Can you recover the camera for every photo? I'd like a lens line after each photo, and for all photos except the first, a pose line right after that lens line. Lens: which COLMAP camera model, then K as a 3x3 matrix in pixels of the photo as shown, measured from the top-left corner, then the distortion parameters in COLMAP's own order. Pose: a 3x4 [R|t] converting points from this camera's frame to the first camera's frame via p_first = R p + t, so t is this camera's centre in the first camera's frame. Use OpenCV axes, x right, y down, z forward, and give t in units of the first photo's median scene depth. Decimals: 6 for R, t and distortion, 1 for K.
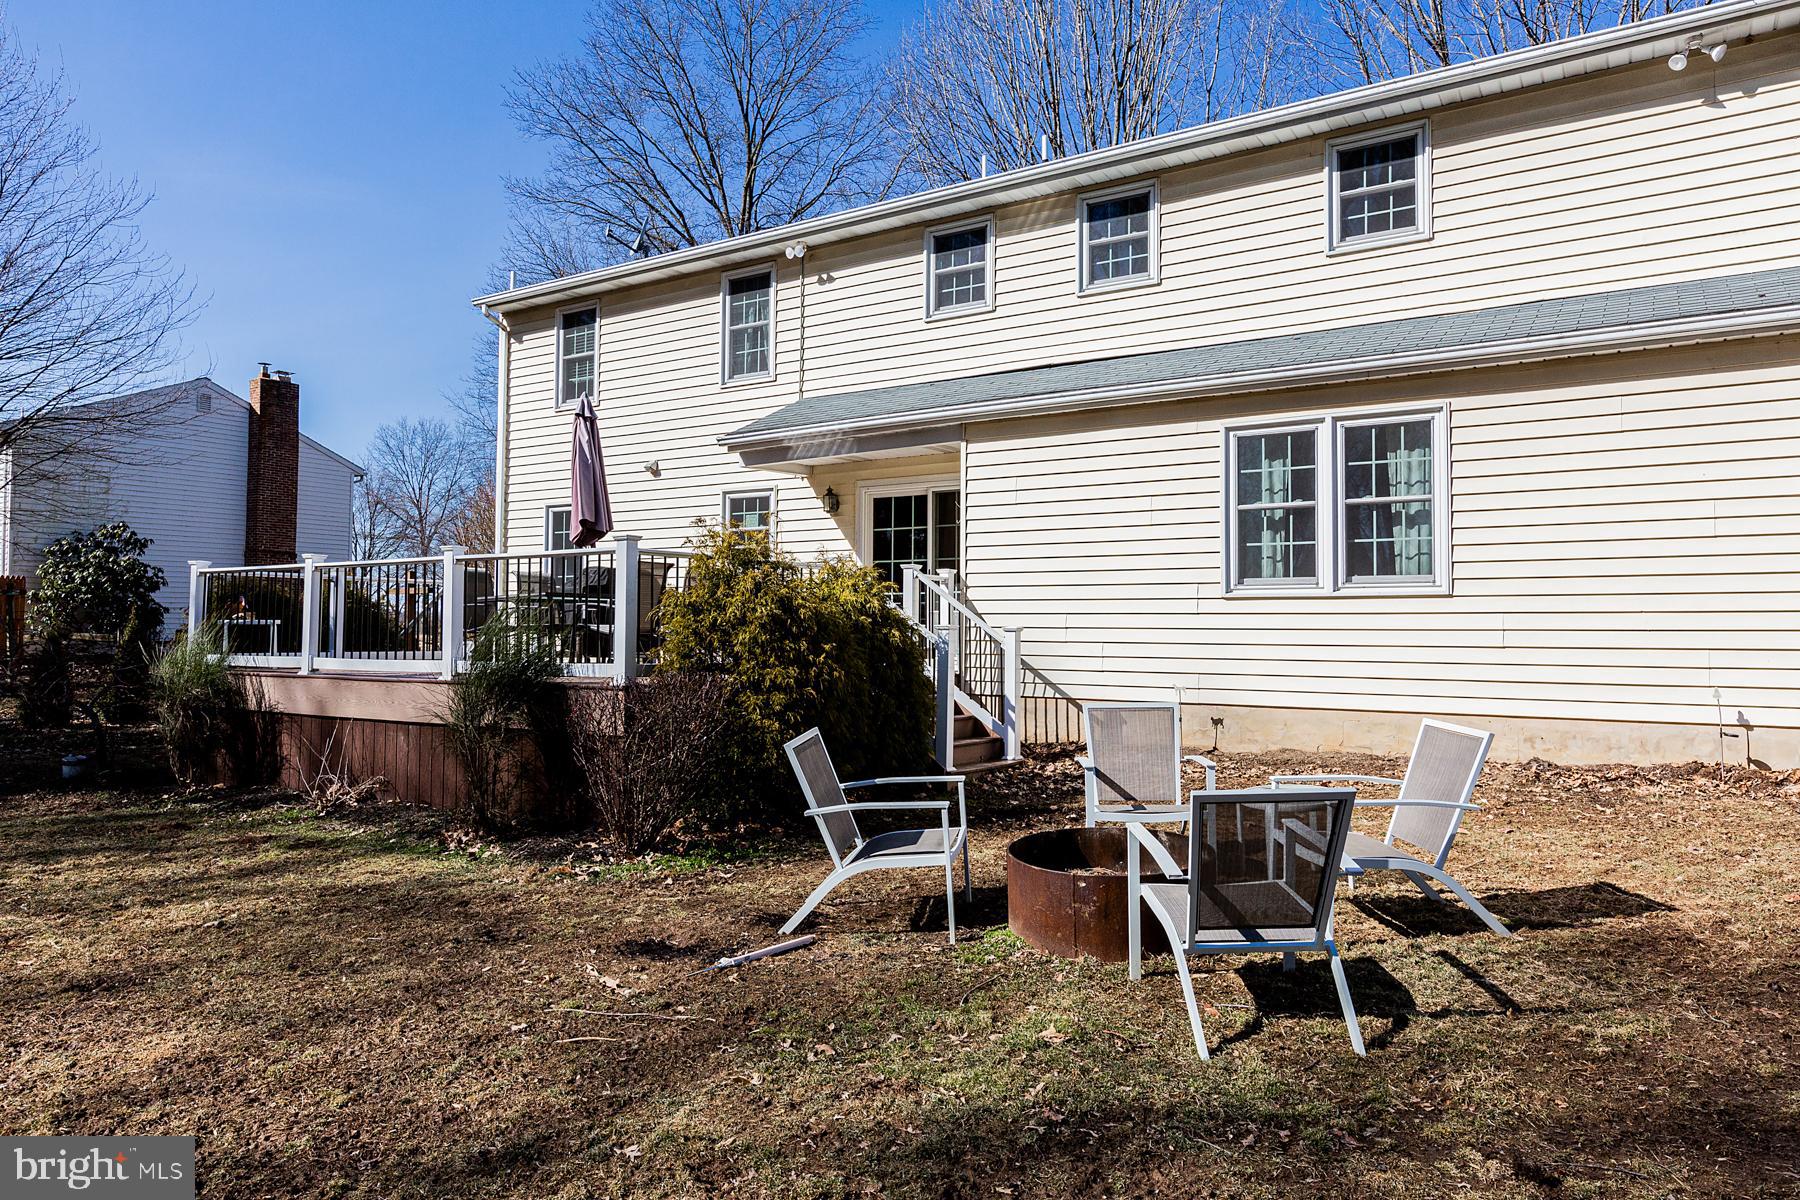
lens RADIAL K [[1178.4, 0, 898.4], [0, 1178.4, 592.8], [0, 0, 1]] dist [0.010996, -0.001823]
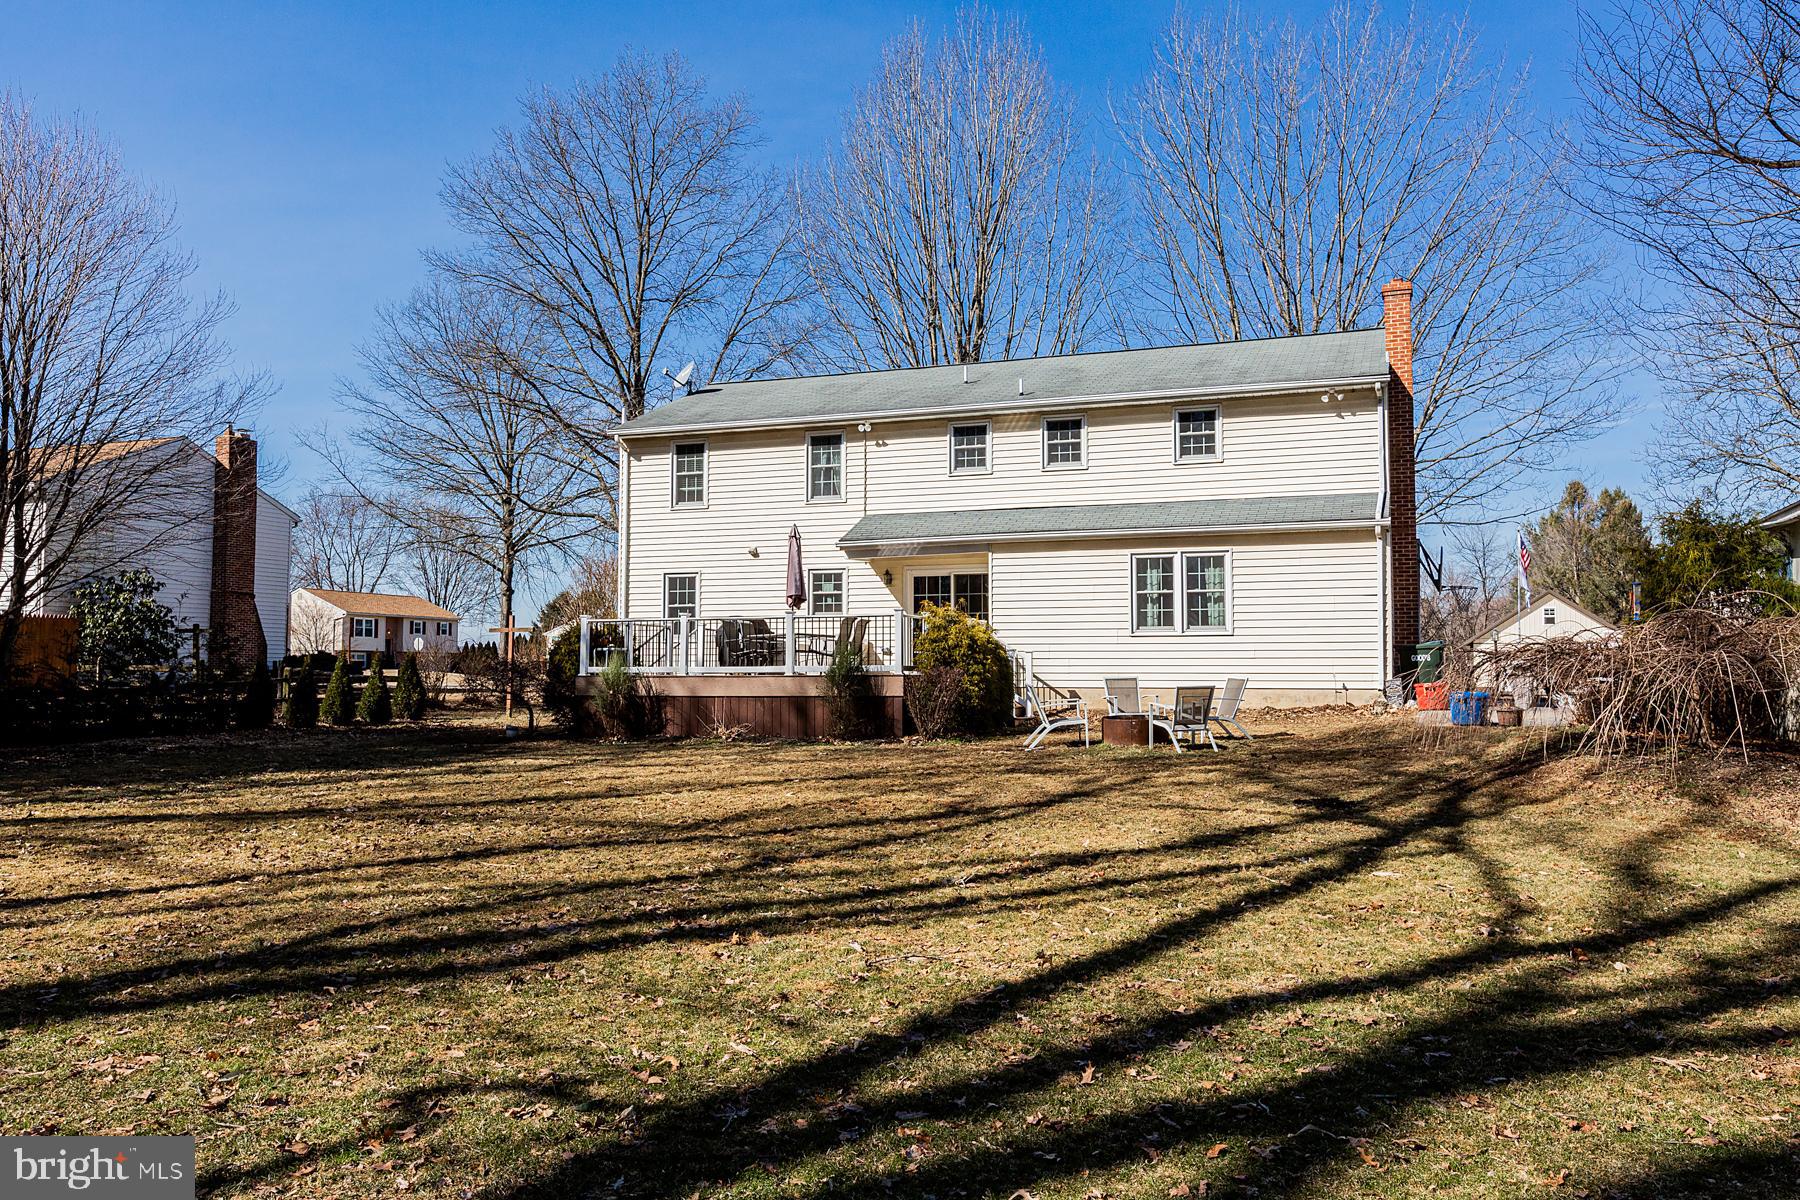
lens RADIAL K [[1421.9, 0, 902.1], [0, 1421.9, 598.6], [0, 0, 1]] dist [0.042864, -0.000369]
pose [[0.975338, 0.006605, 0.220618, -0.612305], [-0.002028, 0.999778, -0.020965, -0.007618], [-0.220708, 0.020001, 0.975135, -1.238654]]
